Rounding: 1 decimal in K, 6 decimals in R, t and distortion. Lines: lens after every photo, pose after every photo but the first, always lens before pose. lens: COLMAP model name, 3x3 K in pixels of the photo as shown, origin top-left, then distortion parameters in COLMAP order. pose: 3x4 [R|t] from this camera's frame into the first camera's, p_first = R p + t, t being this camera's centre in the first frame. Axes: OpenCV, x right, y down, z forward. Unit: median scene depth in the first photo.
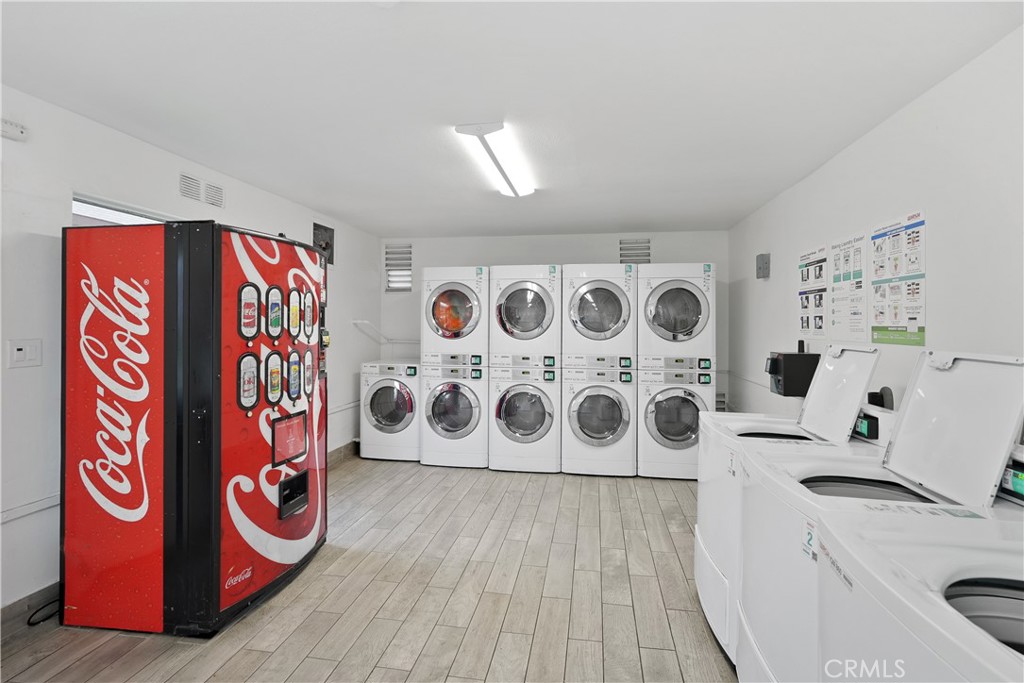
lens RADIAL K [[477.2, 0, 514.9], [0, 477.2, 317.2], [0, 0, 1]] dist [0.000290, 0.001276]
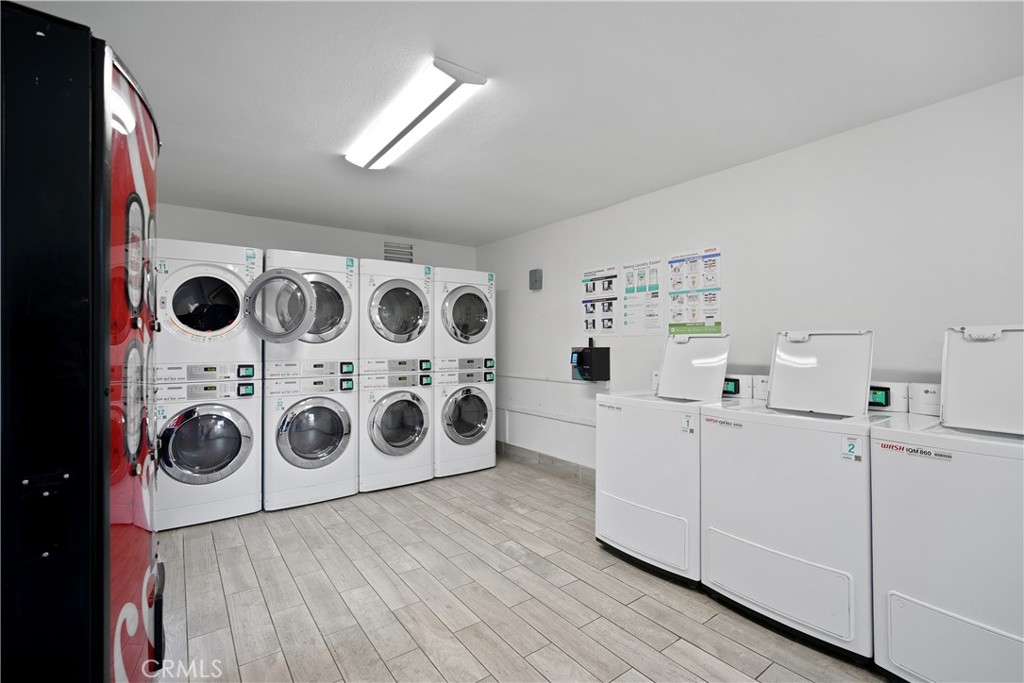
lens RADIAL K [[458.7, 0, 507.2], [0, 458.7, 332.1], [0, 0, 1]] dist [-0.006153, 0.002731]
pose [[0.703780, 0.010836, 0.710336, -0.539590], [-0.006689, 0.999940, -0.008627, 0.055833], [-0.710387, 0.001319, 0.703810, 0.353287]]
